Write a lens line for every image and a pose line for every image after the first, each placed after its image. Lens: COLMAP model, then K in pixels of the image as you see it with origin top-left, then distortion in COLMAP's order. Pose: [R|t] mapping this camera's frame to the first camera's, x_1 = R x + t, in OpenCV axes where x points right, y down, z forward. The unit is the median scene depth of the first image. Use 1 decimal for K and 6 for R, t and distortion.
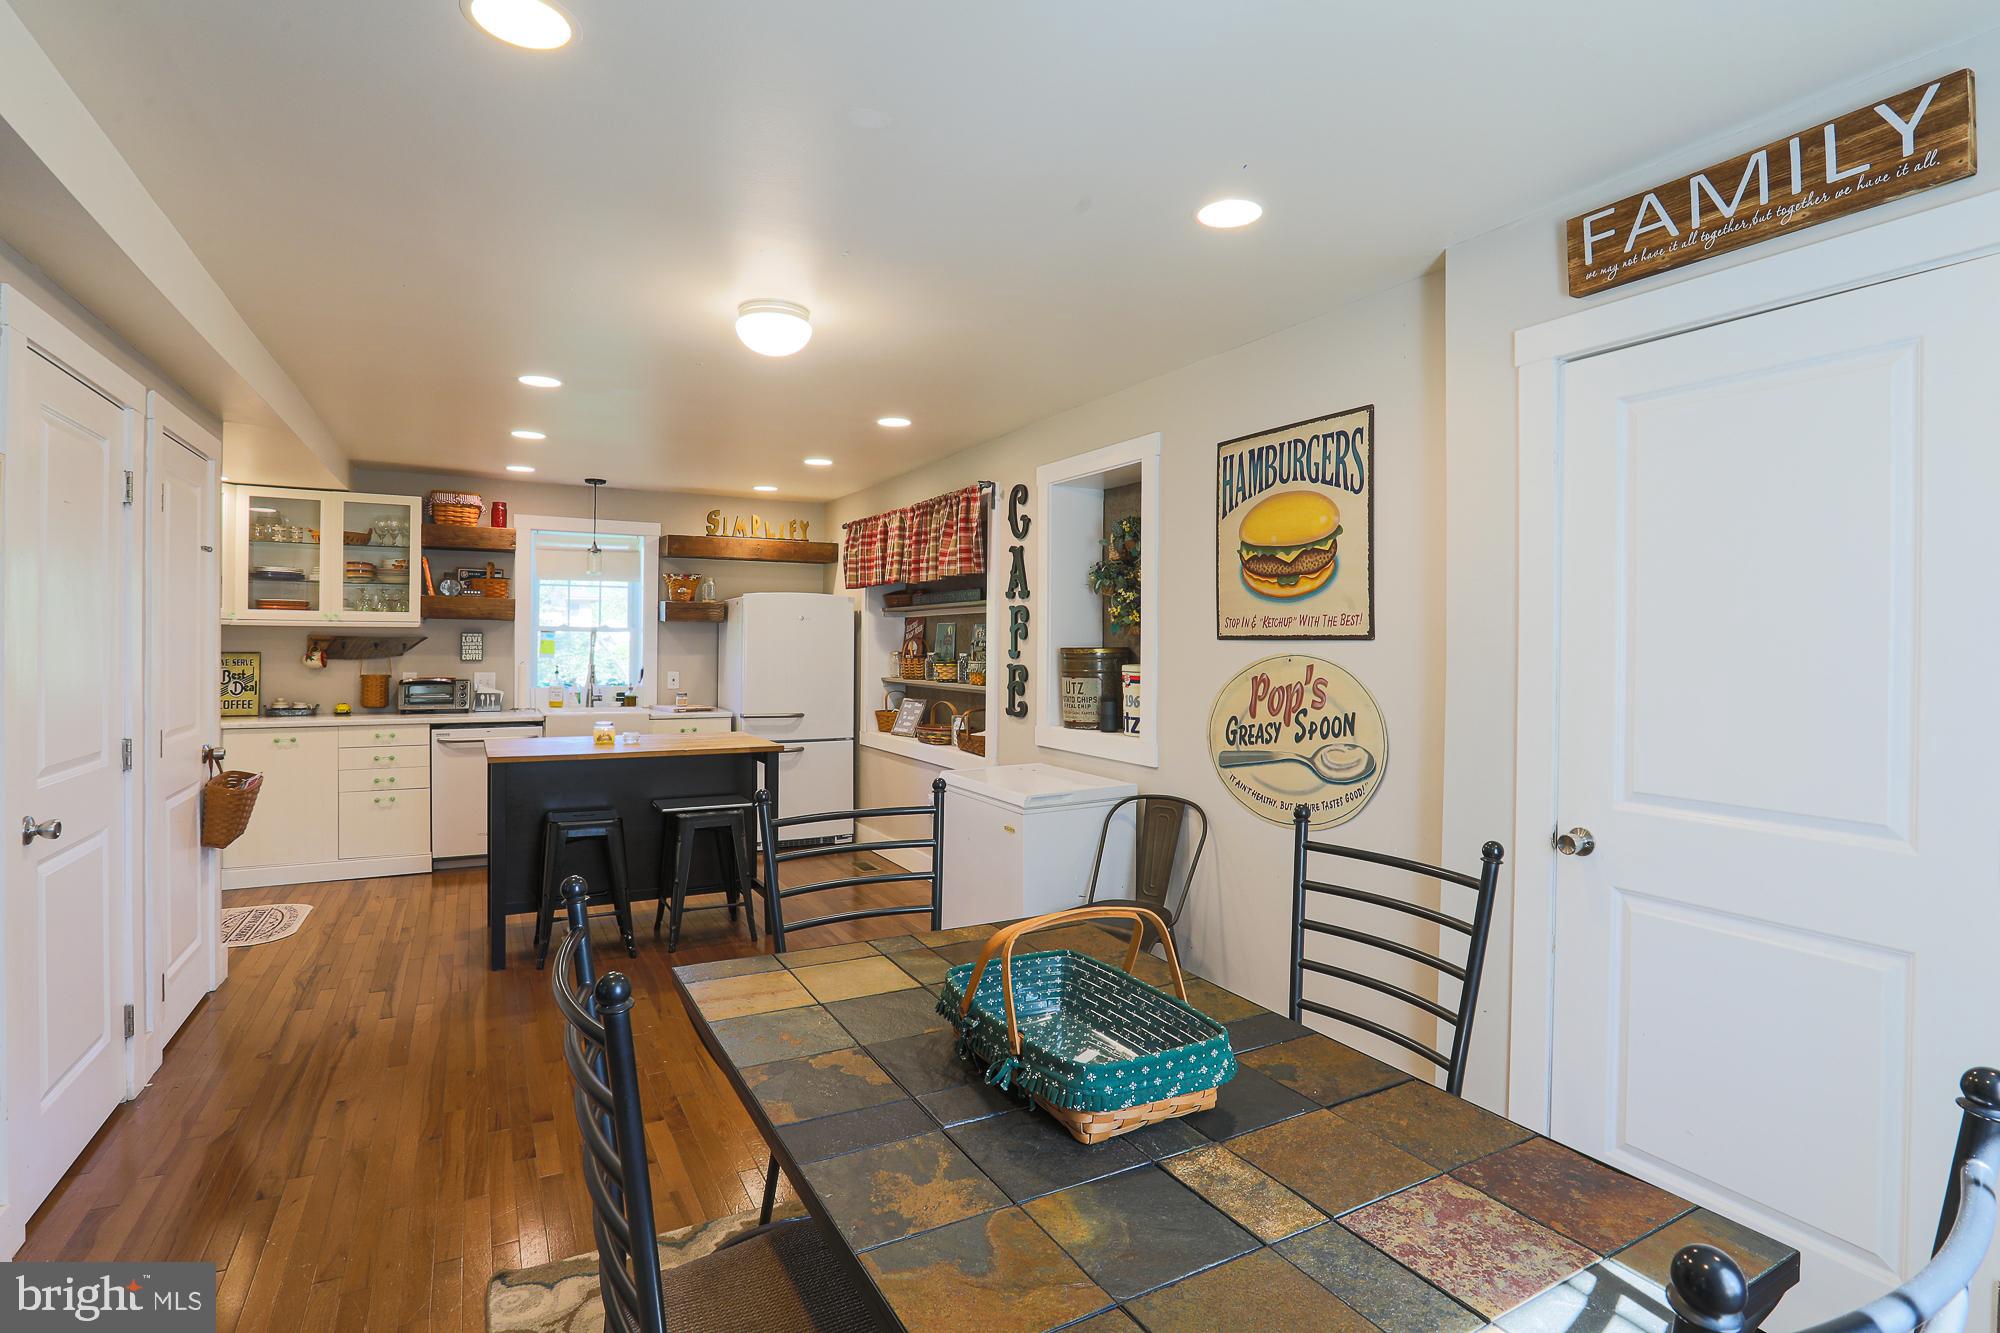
lens RADIAL K [[972.0, 0, 1024.1], [0, 972.0, 661.8], [0, 0, 1]] dist [-0.061029, 0.029118]
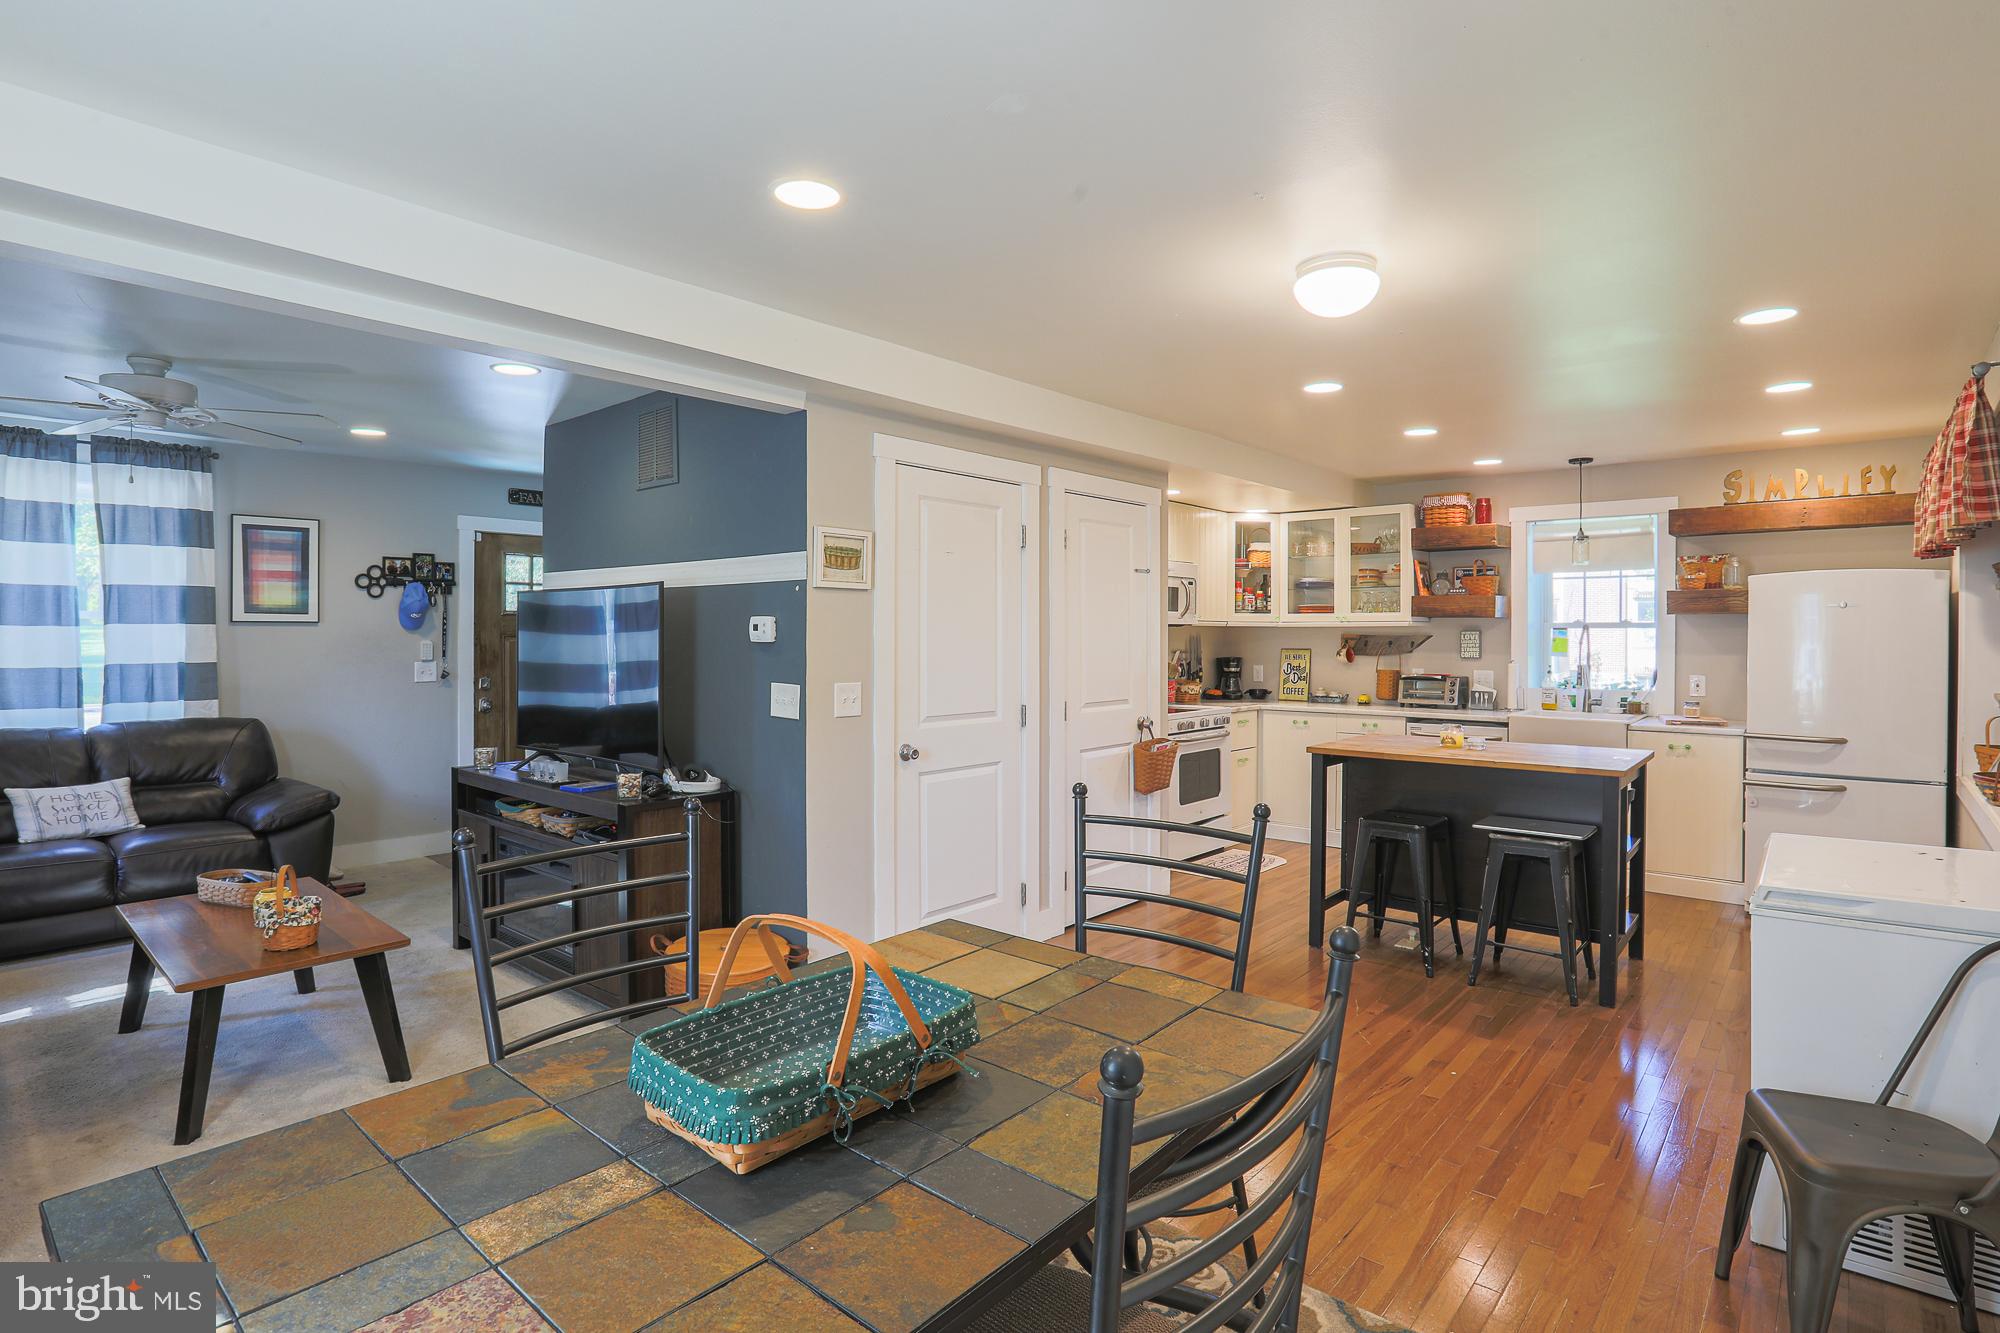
lens RADIAL K [[983.8, 0, 1005.6], [0, 983.8, 644.2], [0, 0, 1]] dist [-0.002029, -0.000296]
pose [[0.382019, 0.000256, -0.924154, 0.202887], [-0.014851, 0.999873, -0.005862, -0.002800], [0.924035, 0.015964, 0.381974, 0.157194]]
